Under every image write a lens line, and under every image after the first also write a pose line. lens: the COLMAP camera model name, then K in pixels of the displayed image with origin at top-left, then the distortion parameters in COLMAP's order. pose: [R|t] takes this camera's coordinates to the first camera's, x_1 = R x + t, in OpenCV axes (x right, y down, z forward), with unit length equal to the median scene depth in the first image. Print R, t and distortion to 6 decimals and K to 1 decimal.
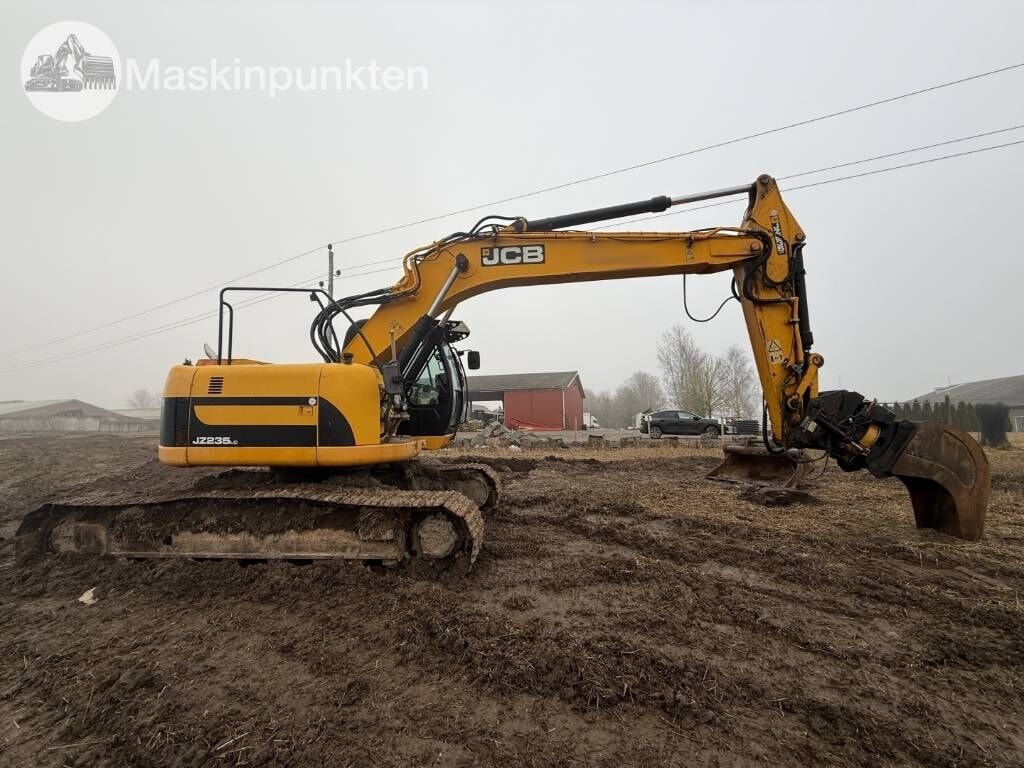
lens RADIAL K [[406.8, 0, 506.1], [0, 406.8, 384.2], [0, 0, 1]] dist [0.000616, 0.000004]
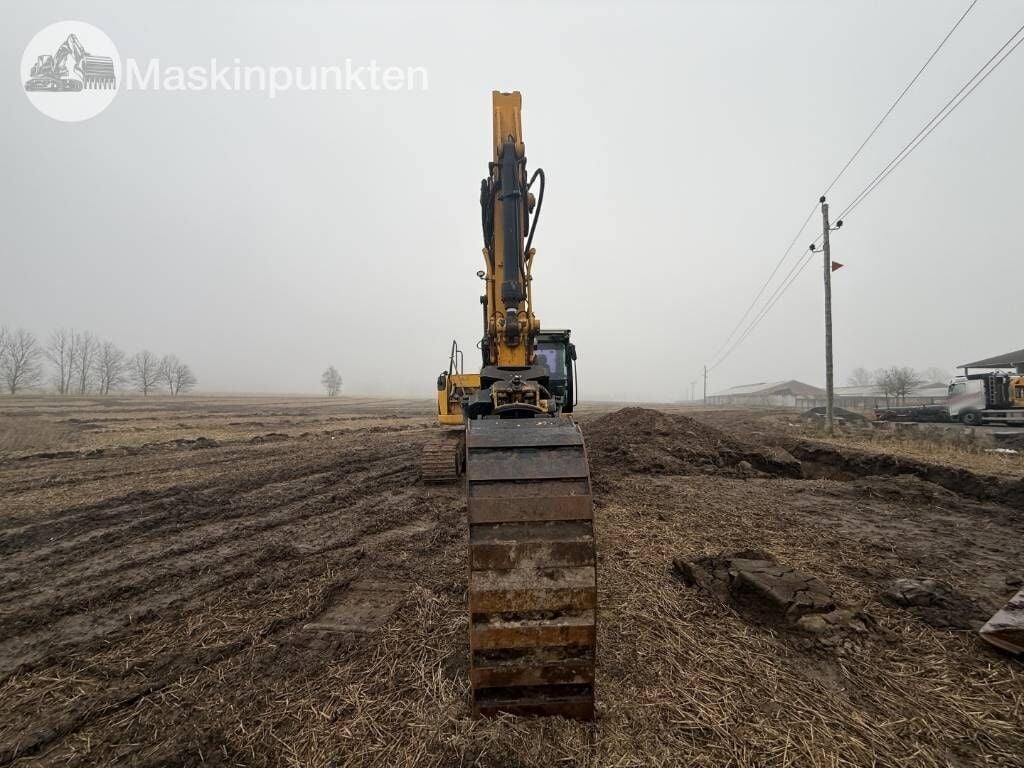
lens RADIAL K [[405.2, 0, 512.0], [0, 405.2, 384.0], [0, 0, 1]] dist [-0.002541, -0.000154]
pose [[0.087771, -0.033578, -0.995575, 1.397562], [0.090059, 0.995606, -0.025639, 0.060737], [0.992061, -0.087410, 0.090409, 0.928816]]
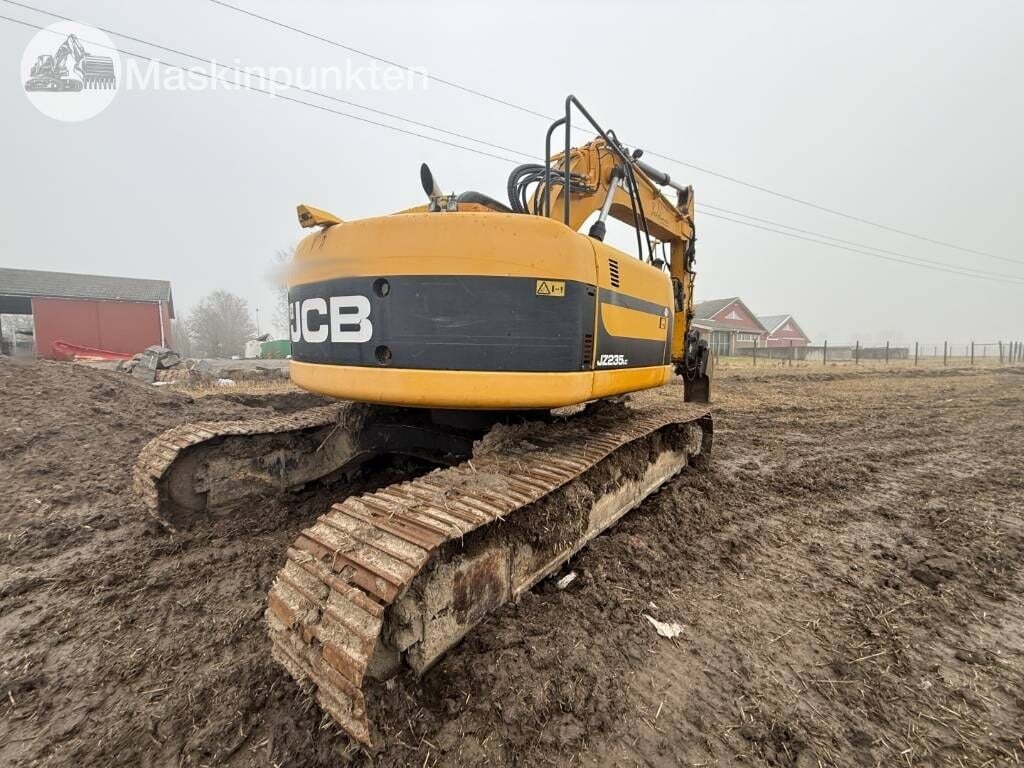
lens RADIAL K [[406.8, 0, 506.1], [0, 406.8, 384.2], [0, 0, 1]] dist [0.000616, 0.000004]
pose [[0.569070, -0.059951, 0.820101, -0.878750], [-0.081862, 0.988254, 0.129047, 0.069111], [-0.818204, -0.140572, 0.557478, 0.498895]]
